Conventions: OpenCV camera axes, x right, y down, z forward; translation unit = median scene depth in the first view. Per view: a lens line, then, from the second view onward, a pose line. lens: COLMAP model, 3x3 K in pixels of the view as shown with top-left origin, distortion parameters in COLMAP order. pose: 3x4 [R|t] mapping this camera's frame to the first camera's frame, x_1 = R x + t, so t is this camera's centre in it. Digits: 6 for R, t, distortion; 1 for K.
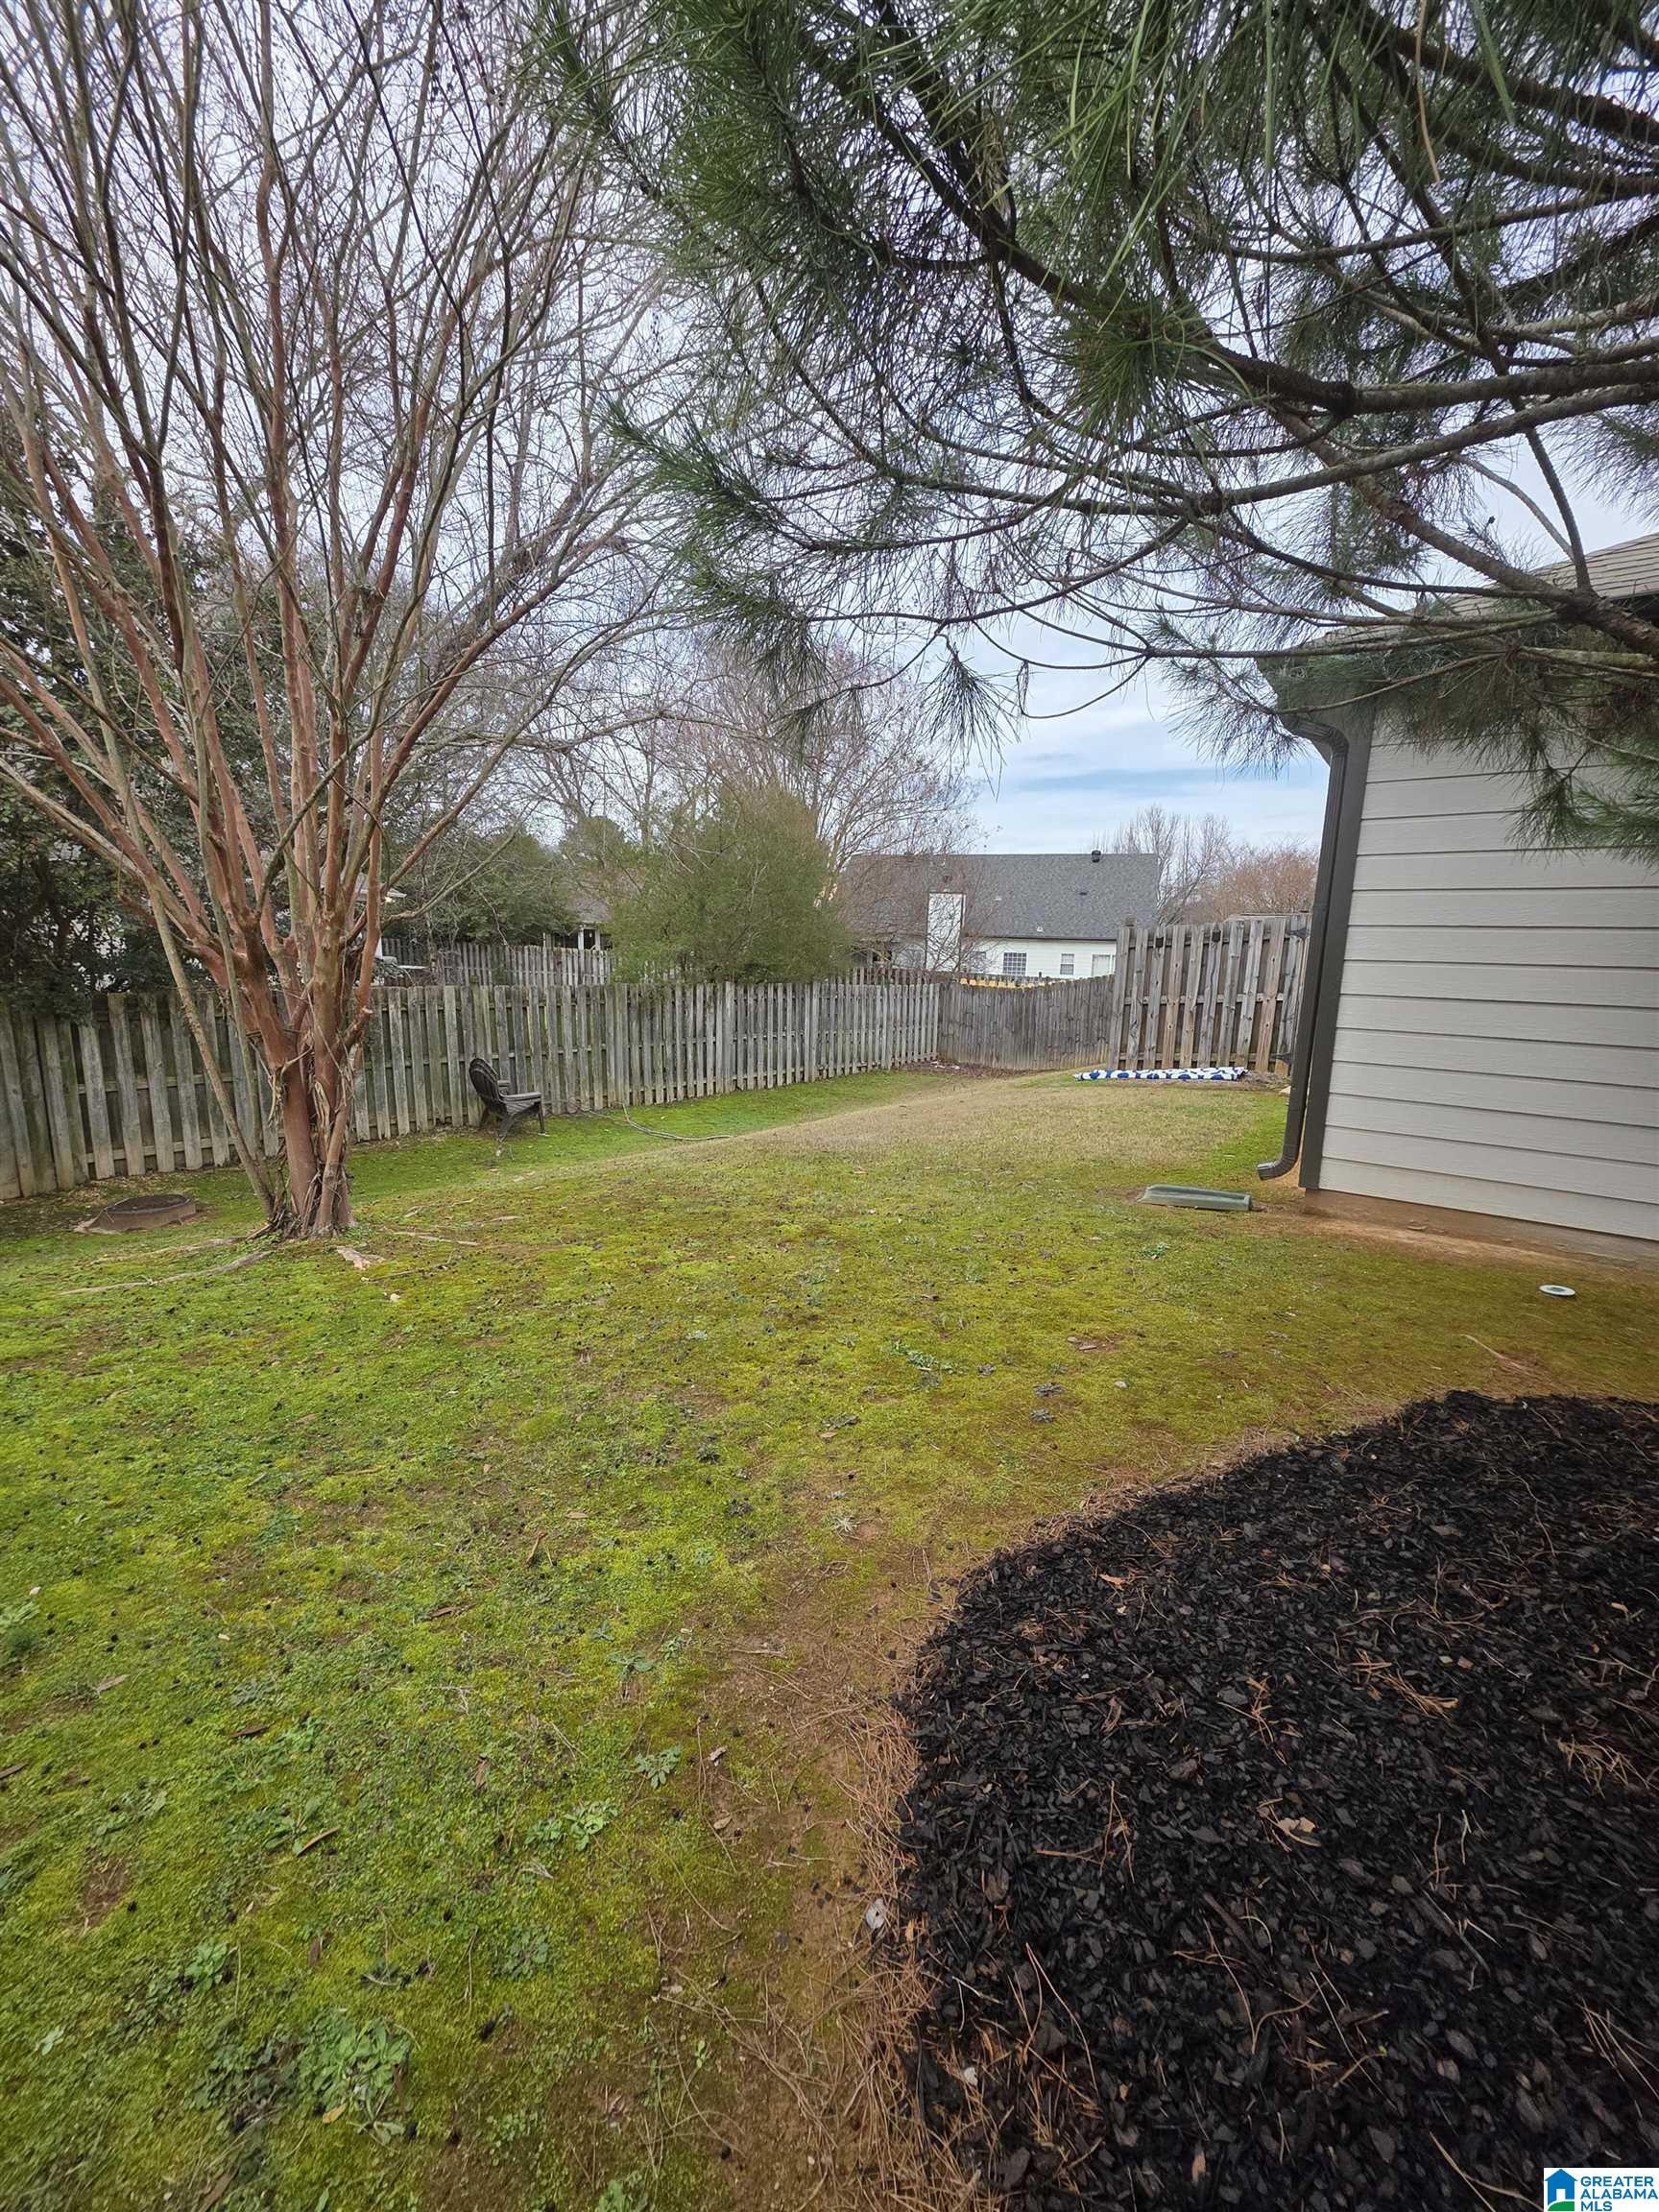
lens RADIAL K [[881.8, 0, 831.4], [0, 881.8, 1106.8], [0, 0, 1]] dist [-0.011321, -0.001177]
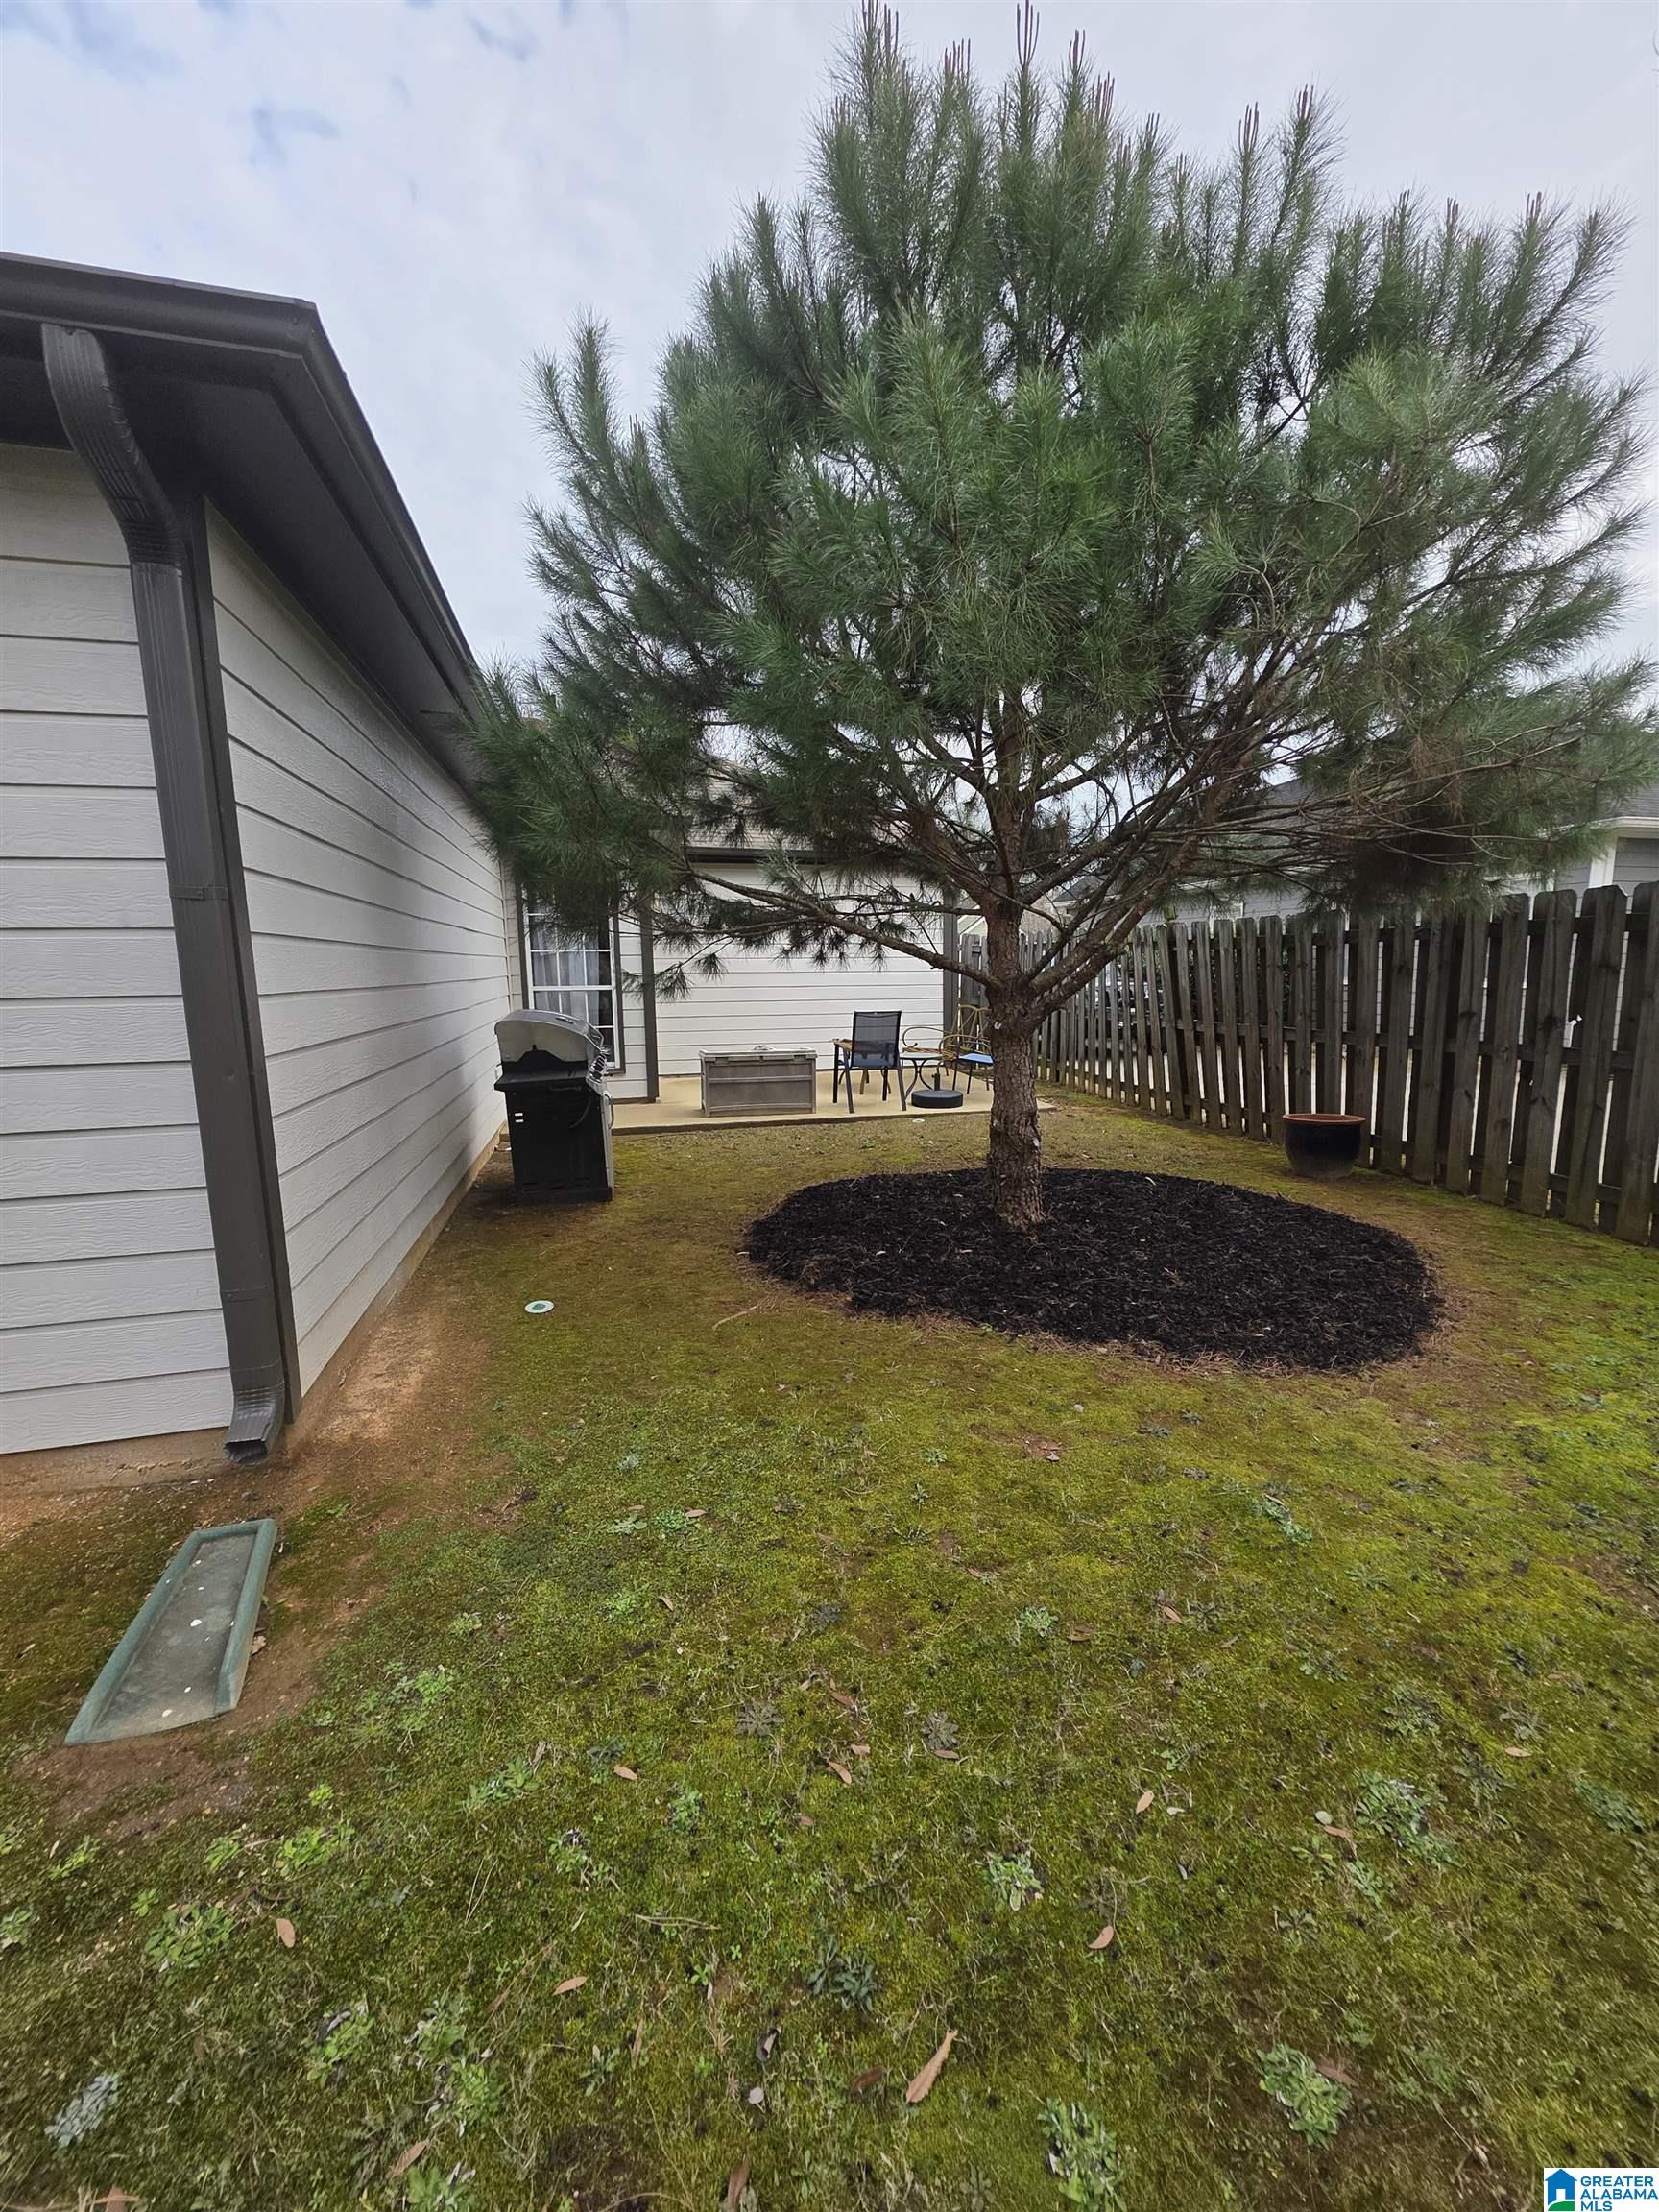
lens RADIAL K [[881.8, 0, 831.3], [0, 881.8, 1096.6], [0, 0, 1]] dist [-0.011321, -0.001177]
pose [[-0.757550, -0.103524, 0.644515, -0.057326], [0.117579, 0.949556, 0.290721, -0.279030], [-0.642100, 0.296018, -0.707164, 1.432925]]
